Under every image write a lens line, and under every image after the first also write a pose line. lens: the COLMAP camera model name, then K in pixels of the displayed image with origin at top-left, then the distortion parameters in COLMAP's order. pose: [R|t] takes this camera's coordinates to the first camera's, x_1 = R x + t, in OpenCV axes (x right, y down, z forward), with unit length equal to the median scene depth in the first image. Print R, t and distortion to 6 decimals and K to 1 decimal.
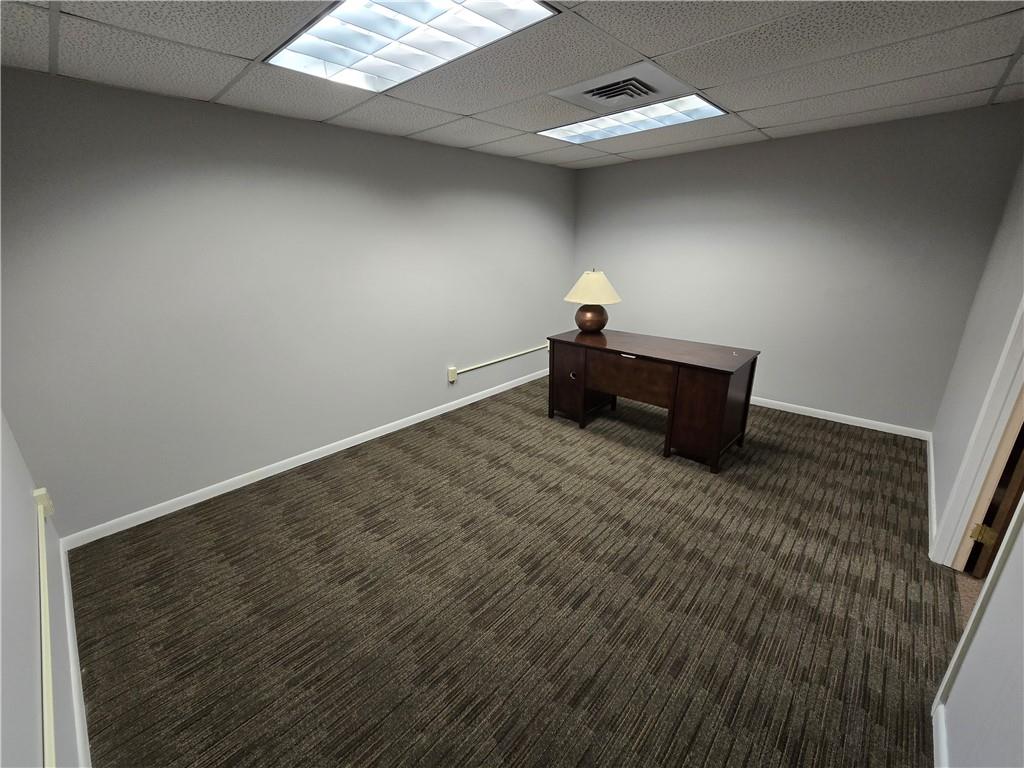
lens RADIAL K [[421.3, 0, 515.7], [0, 421.3, 380.4], [0, 0, 1]] dist [-0.001850, -0.000117]
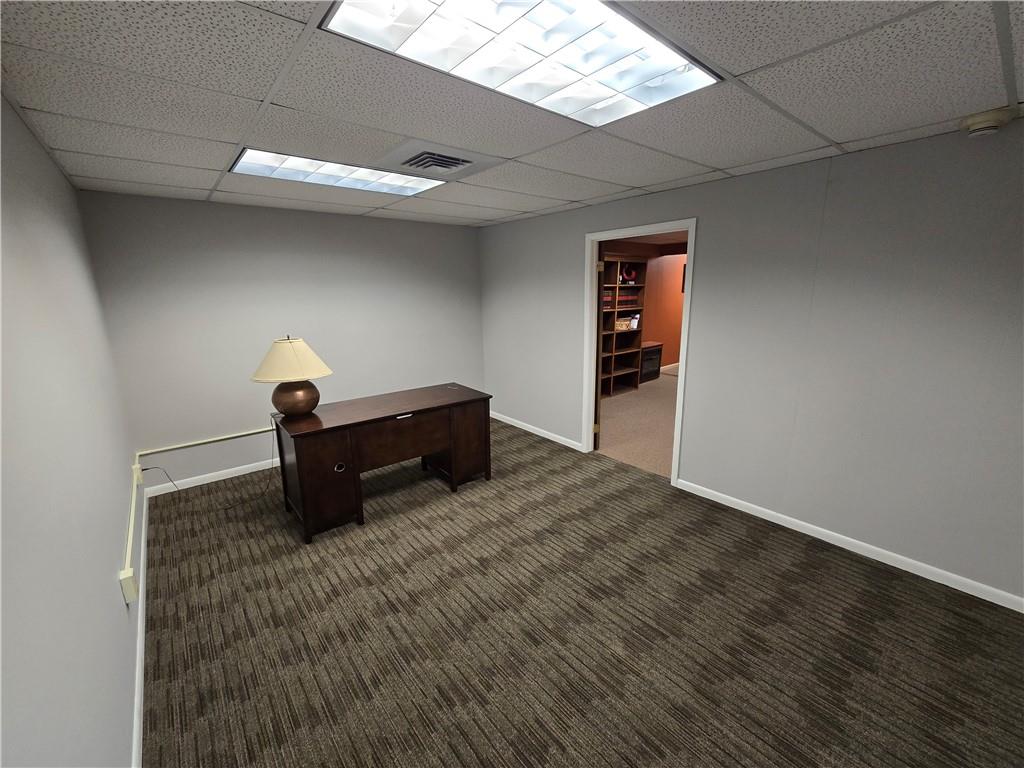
lens RADIAL K [[421.3, 0, 515.7], [0, 421.3, 380.4], [0, 0, 1]] dist [-0.001850, -0.000117]
pose [[0.124903, -0.191585, 0.973496, -0.716013], [0.320700, 0.936306, 0.143119, -0.220720], [-0.938909, 0.294324, 0.178389, 0.657819]]
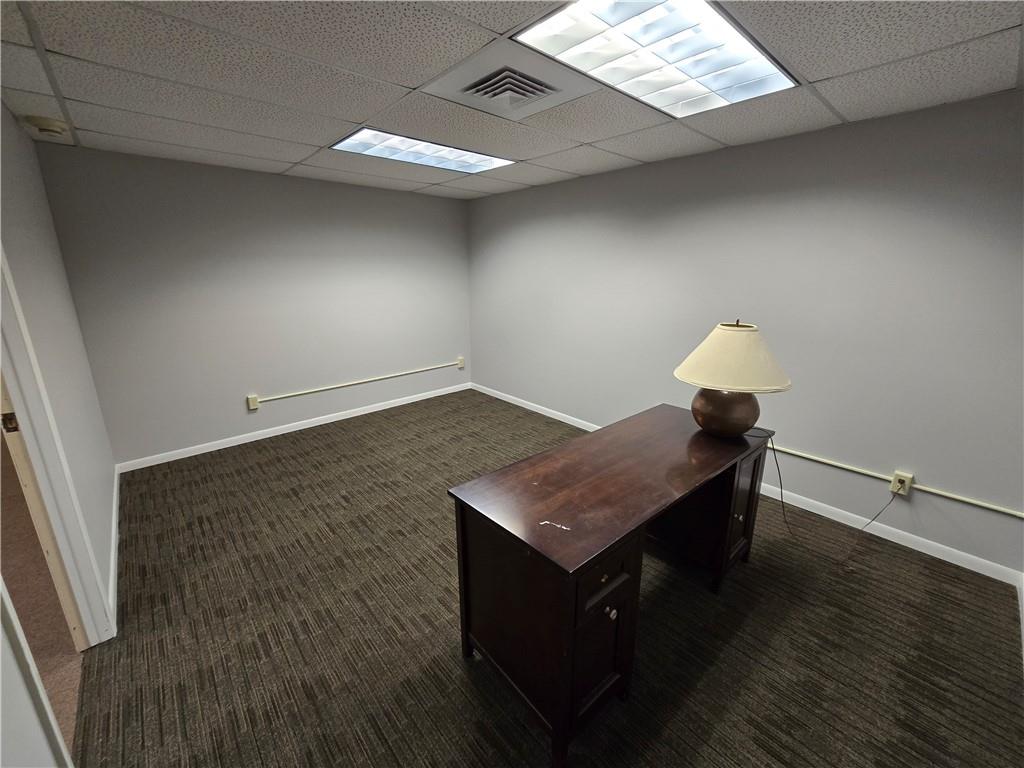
lens RADIAL K [[413.4, 0, 508.8], [0, 413.4, 376.0], [0, 0, 1]] dist [0.002320, 0.000116]
pose [[-0.102773, 0.269751, -0.957430, 0.977476], [-0.309862, 0.905952, 0.288508, -0.344541], [0.945211, 0.326322, -0.009522, 0.991380]]
